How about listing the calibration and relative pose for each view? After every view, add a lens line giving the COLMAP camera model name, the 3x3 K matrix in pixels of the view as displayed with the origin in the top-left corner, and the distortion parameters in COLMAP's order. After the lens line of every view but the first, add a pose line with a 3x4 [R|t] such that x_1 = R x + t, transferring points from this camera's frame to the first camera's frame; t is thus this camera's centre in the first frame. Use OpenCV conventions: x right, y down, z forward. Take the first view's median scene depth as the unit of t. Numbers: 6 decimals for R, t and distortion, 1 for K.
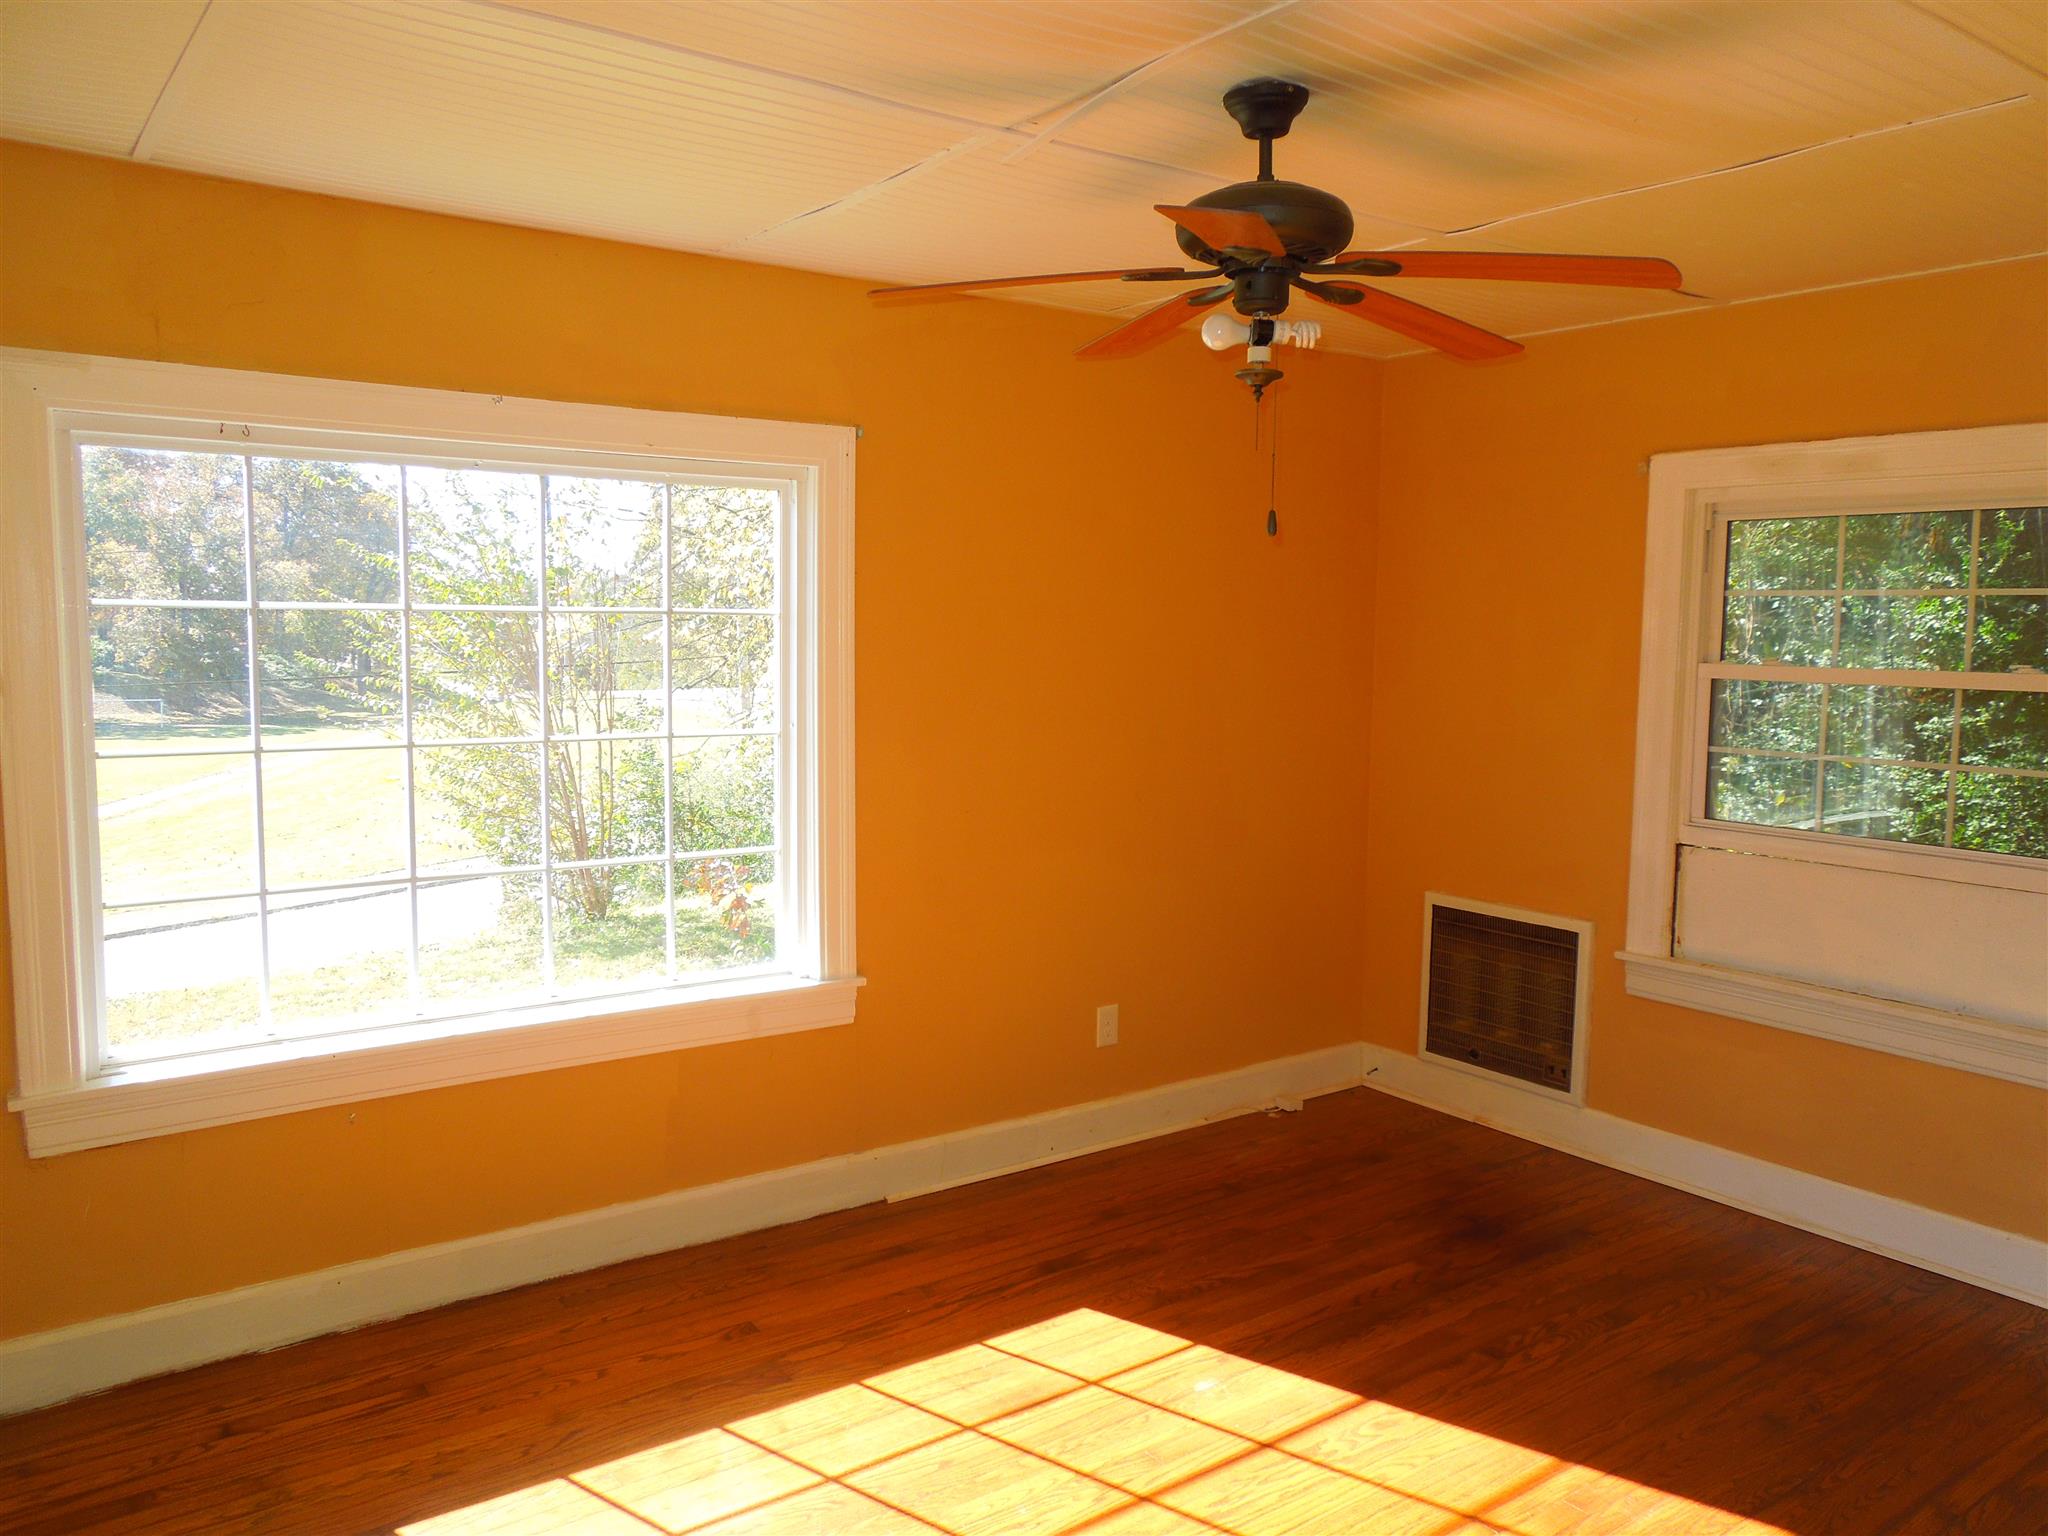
lens RADIAL K [[1551.2, 0, 1026.8], [0, 1551.2, 772.9], [0, 0, 1]] dist [-0.002399, -0.003001]
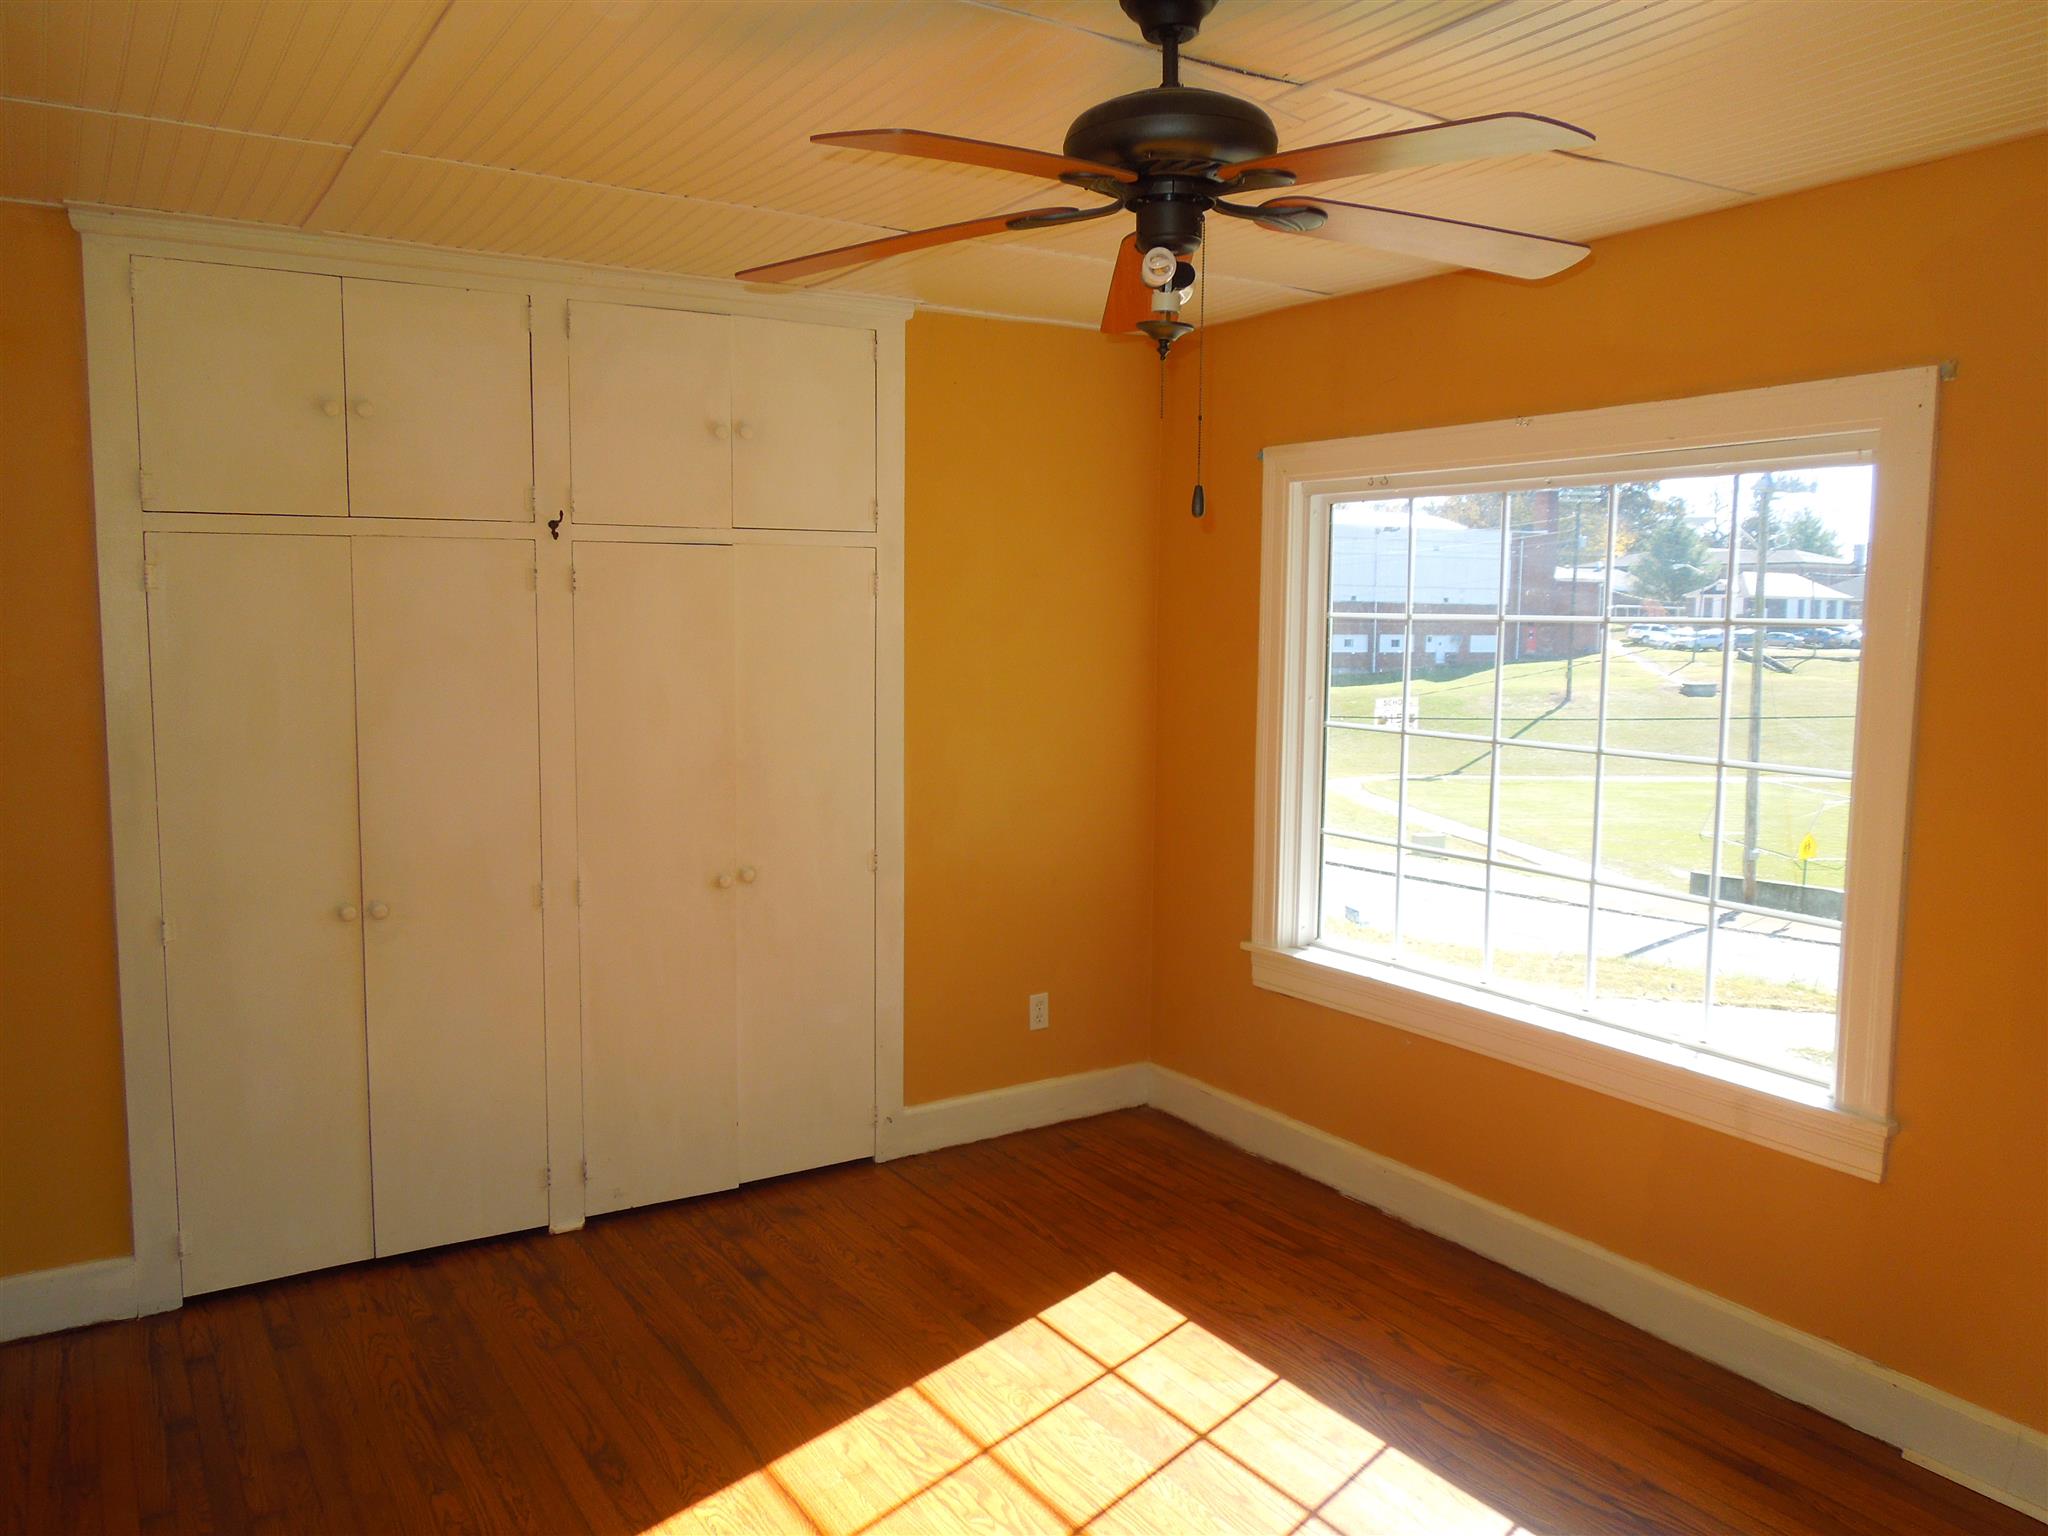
lens RADIAL K [[1551.2, 0, 1024.7], [0, 1551.2, 761.7], [0, 0, 1]] dist [-0.002399, -0.003001]
pose [[-0.076820, 0.083202, -0.993567, 0.796149], [-0.108243, 0.989926, 0.091266, -0.073862], [0.991152, 0.114558, -0.067040, 0.797552]]
